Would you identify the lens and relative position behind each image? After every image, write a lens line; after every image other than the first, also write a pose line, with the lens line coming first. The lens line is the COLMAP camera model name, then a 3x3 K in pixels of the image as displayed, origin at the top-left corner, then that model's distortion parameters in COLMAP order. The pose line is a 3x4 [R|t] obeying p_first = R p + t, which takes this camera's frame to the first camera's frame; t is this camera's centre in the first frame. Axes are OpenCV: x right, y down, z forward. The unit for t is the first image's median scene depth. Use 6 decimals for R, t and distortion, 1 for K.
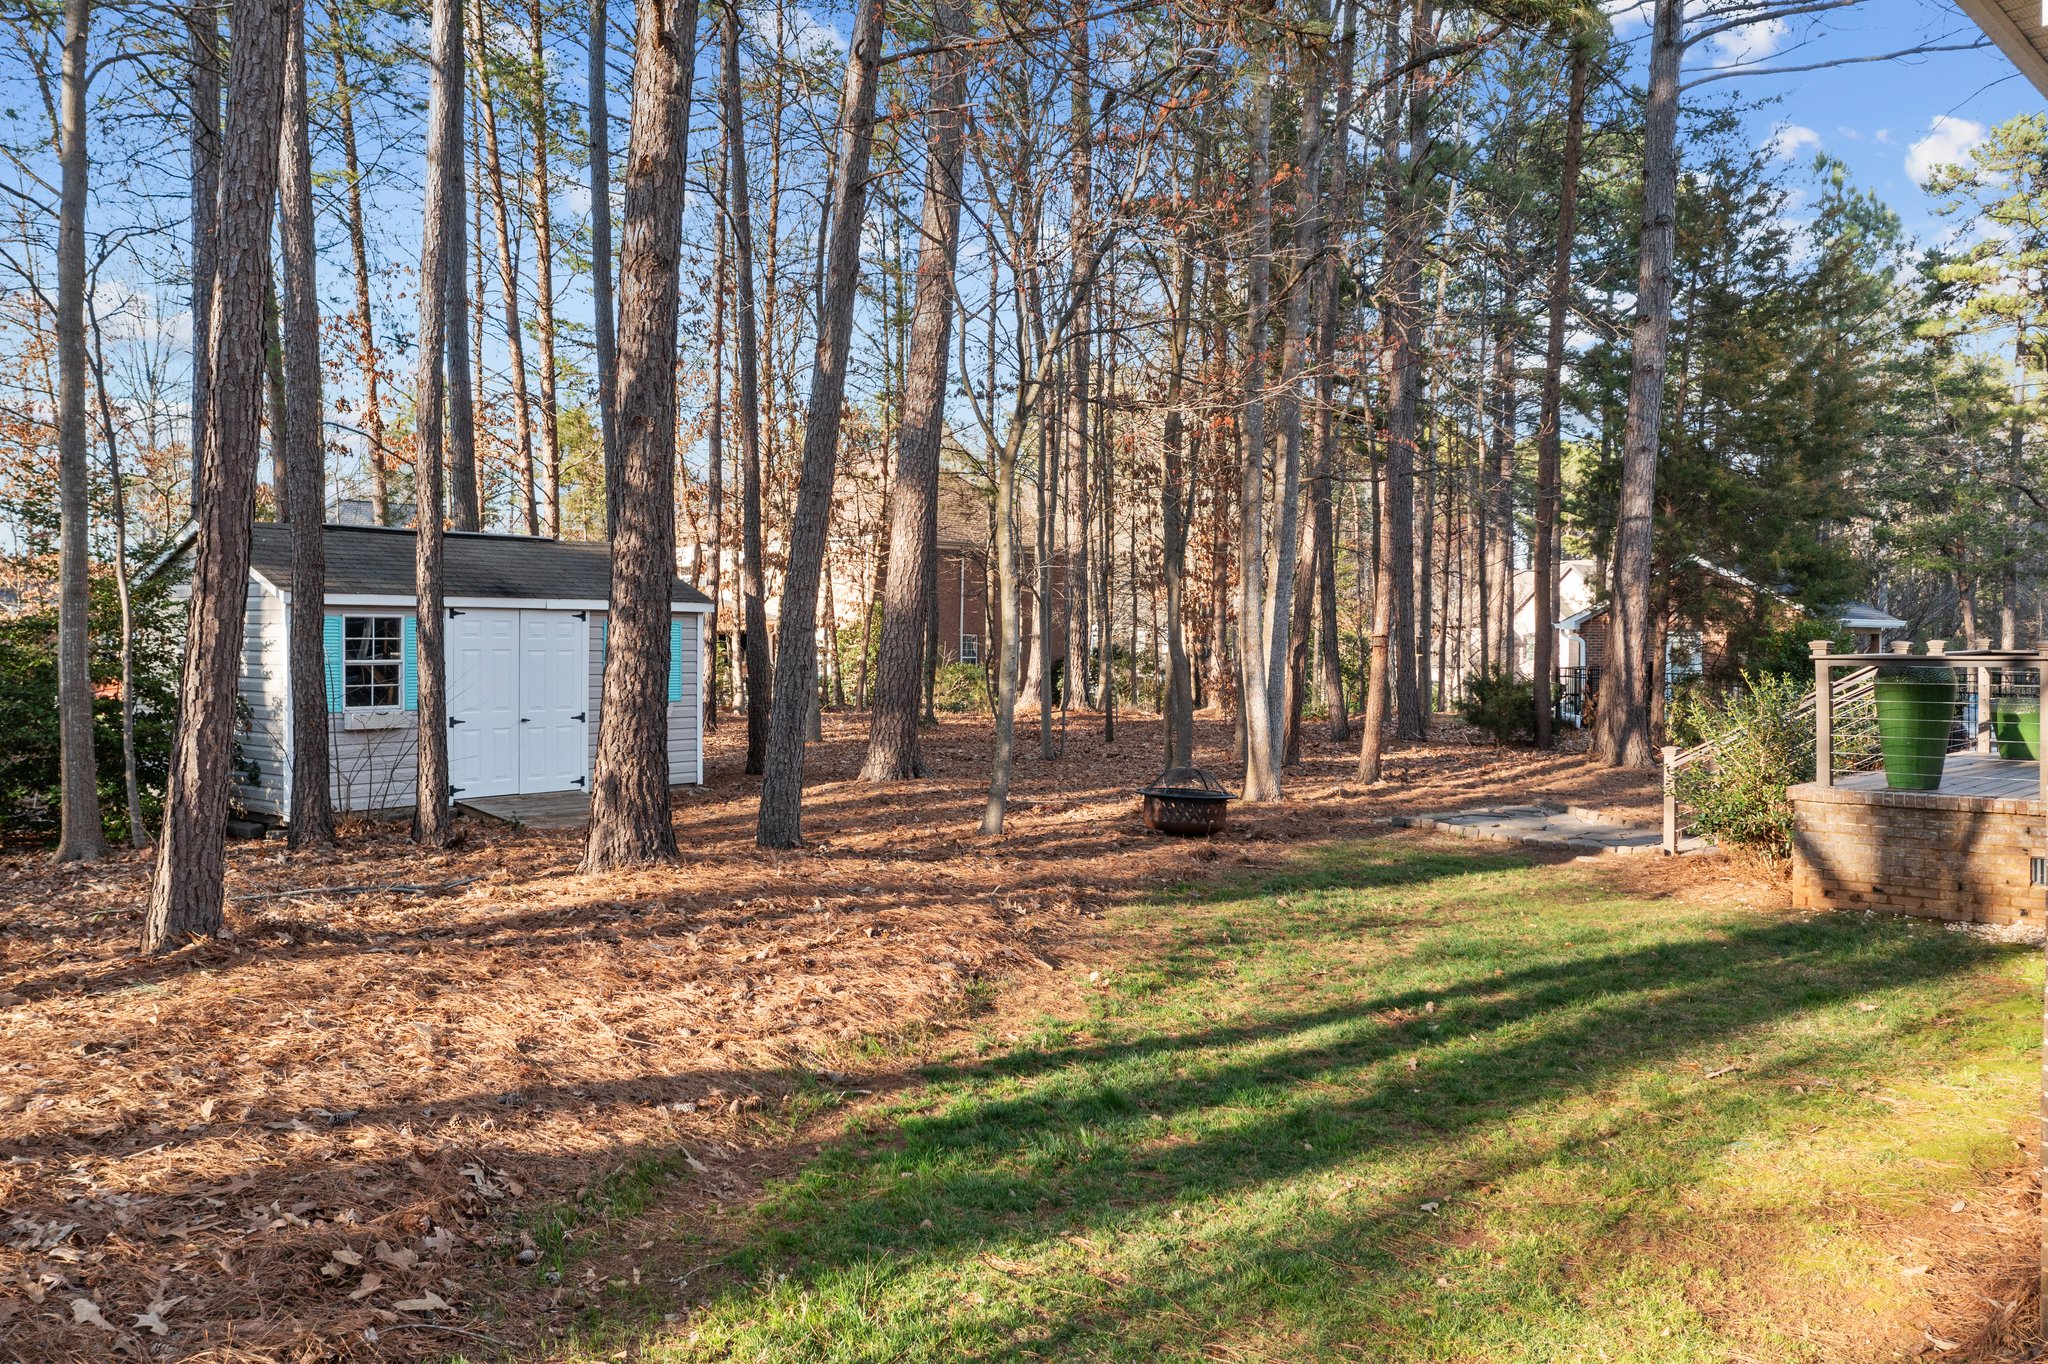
lens RADIAL K [[1642.6, 0, 995.5], [0, 1642.6, 670.2], [0, 0, 1]] dist [-0.001244, 0.008255]
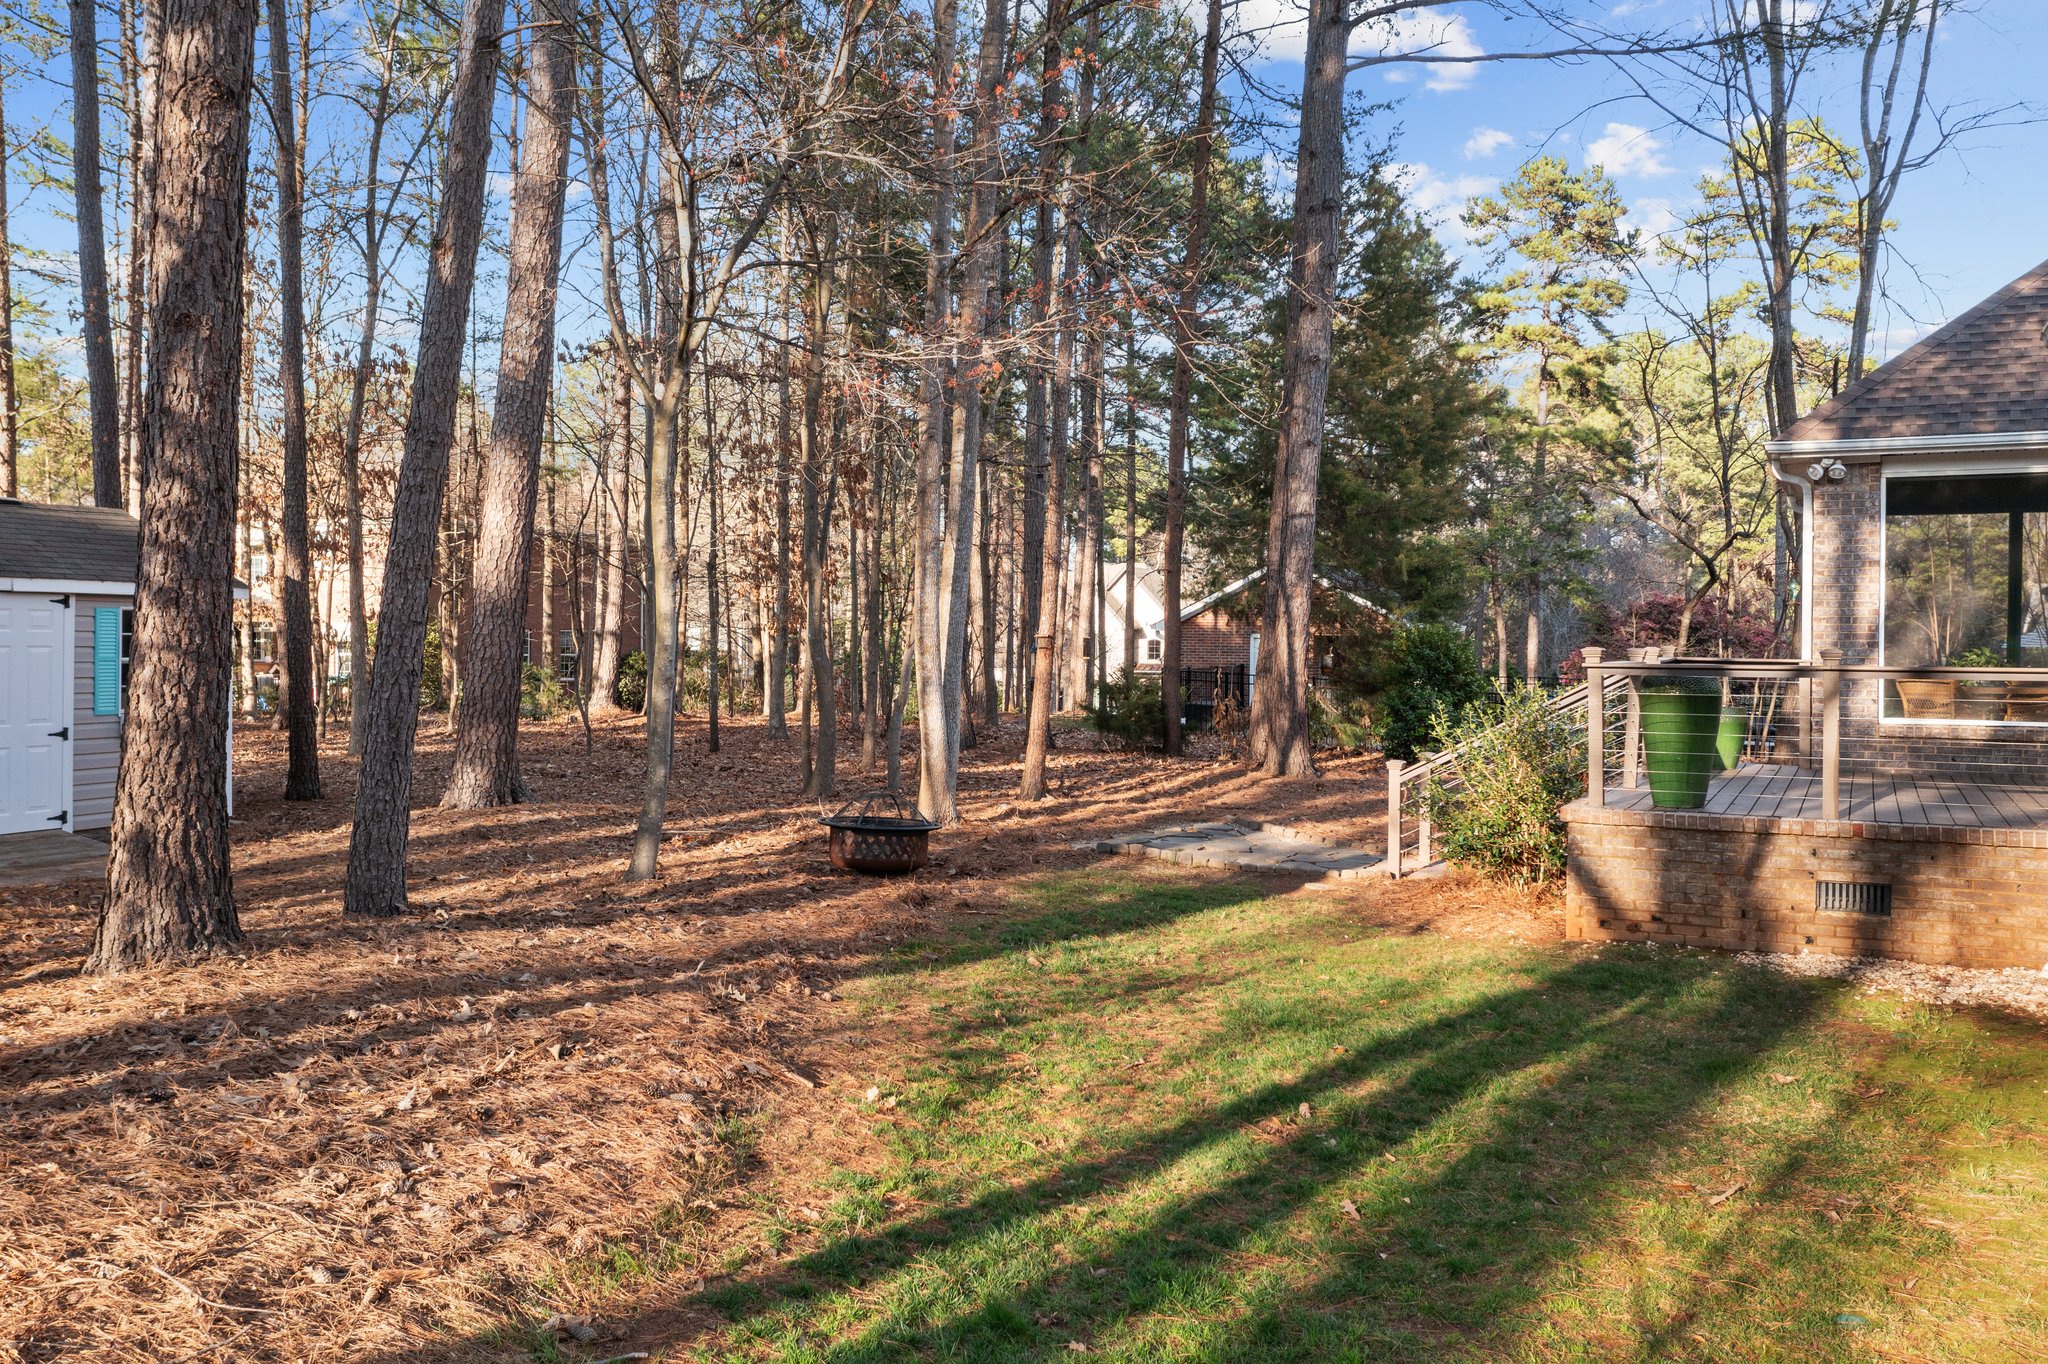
lens RADIAL K [[1642.6, 0, 995.5], [0, 1642.6, 670.2], [0, 0, 1]] dist [-0.001244, 0.008255]
pose [[0.959536, 0.003274, 0.281566, -0.082851], [-0.003735, 0.999992, 0.001103, -0.005495], [-0.281560, -0.002110, 0.959541, 0.232919]]
